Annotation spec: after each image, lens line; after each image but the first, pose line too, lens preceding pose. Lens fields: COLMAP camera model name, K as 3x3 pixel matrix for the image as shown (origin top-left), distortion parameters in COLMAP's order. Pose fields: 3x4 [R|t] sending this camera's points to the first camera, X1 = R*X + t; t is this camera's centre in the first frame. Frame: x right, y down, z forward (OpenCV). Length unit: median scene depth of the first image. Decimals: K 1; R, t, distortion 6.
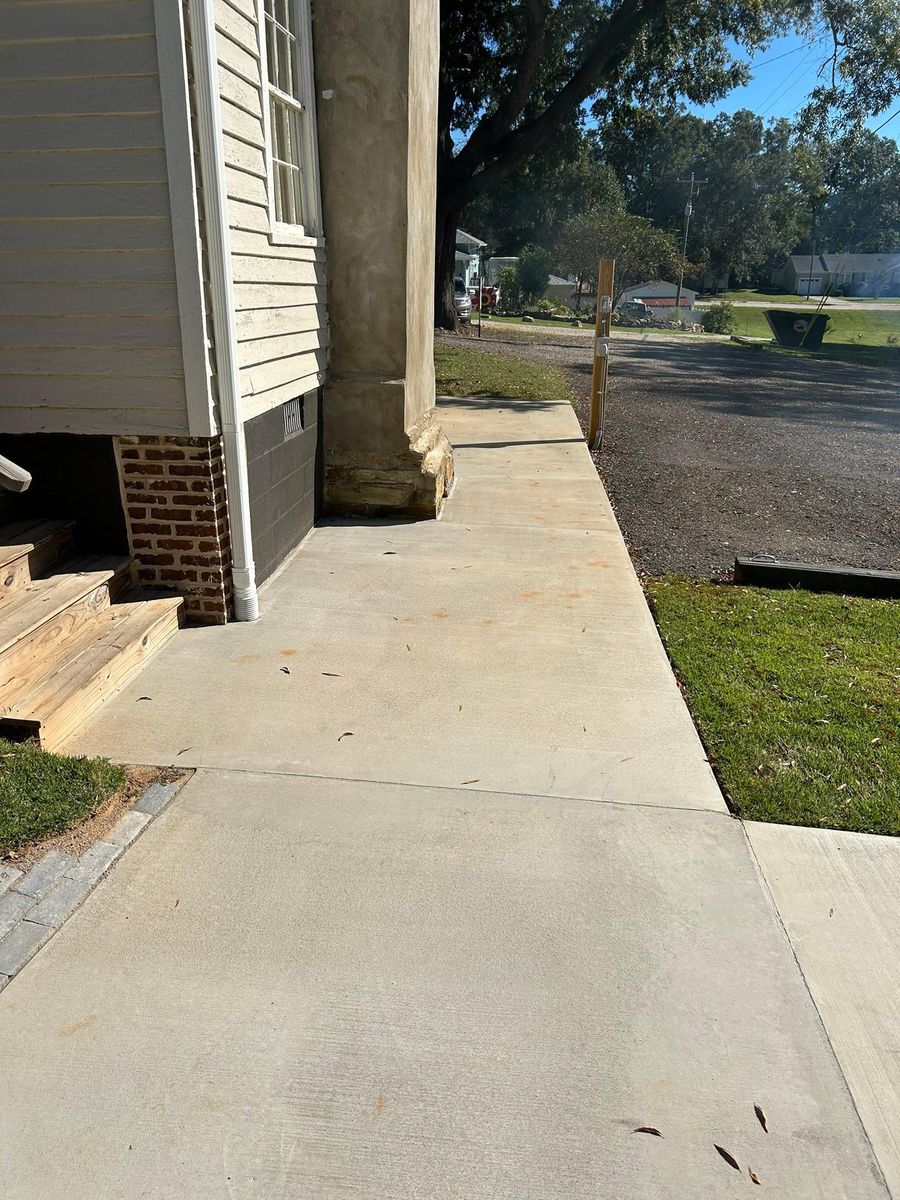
lens RADIAL K [[903.4, 0, 450.0], [0, 903.4, 600.0], [0, 0, 1]] dist [0.037263, -0.007214]
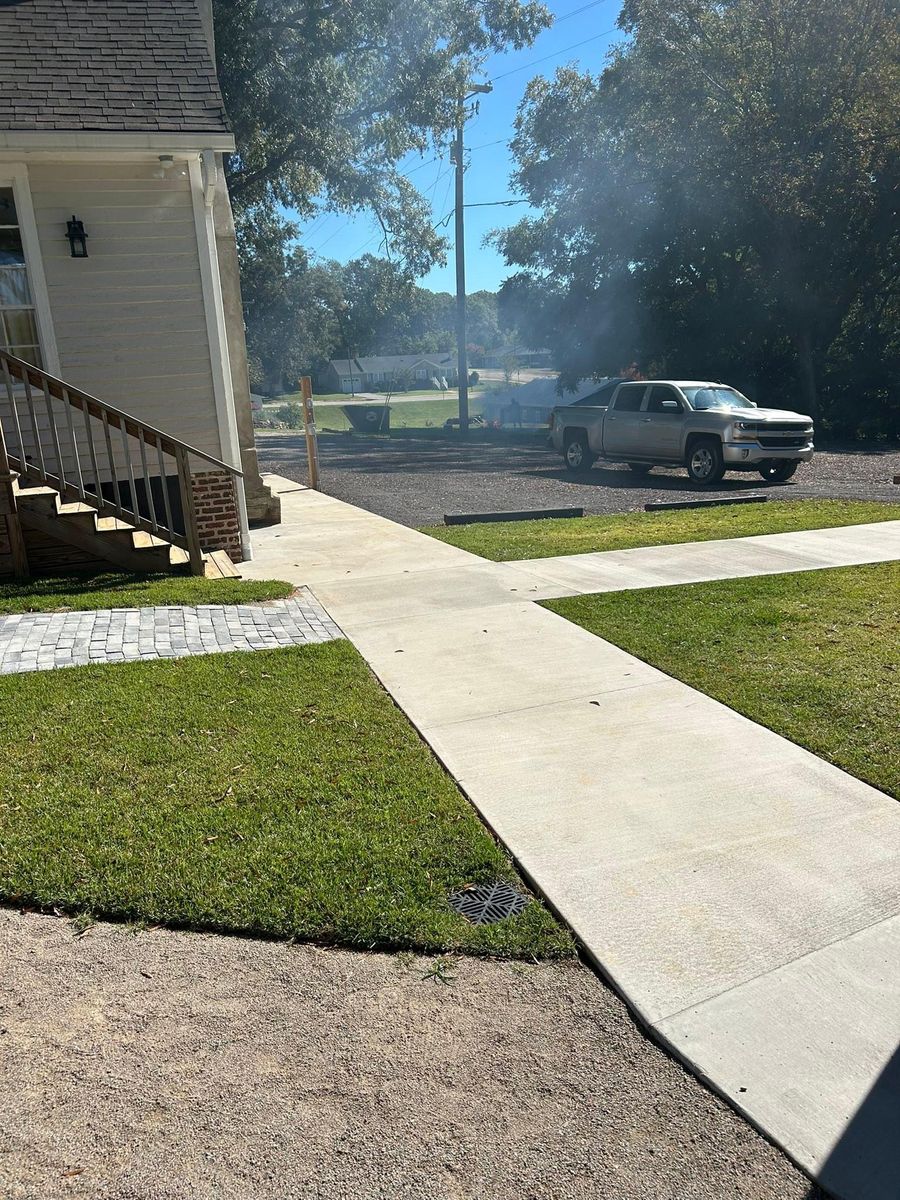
lens RADIAL K [[903.4, 0, 450.0], [0, 903.4, 600.0], [0, 0, 1]] dist [0.037263, -0.007214]
pose [[0.888821, -0.169501, 0.425754, -0.512942], [0.214209, 0.975003, -0.059024, 0.237007], [-0.405107, 0.143662, 0.902912, -0.727724]]
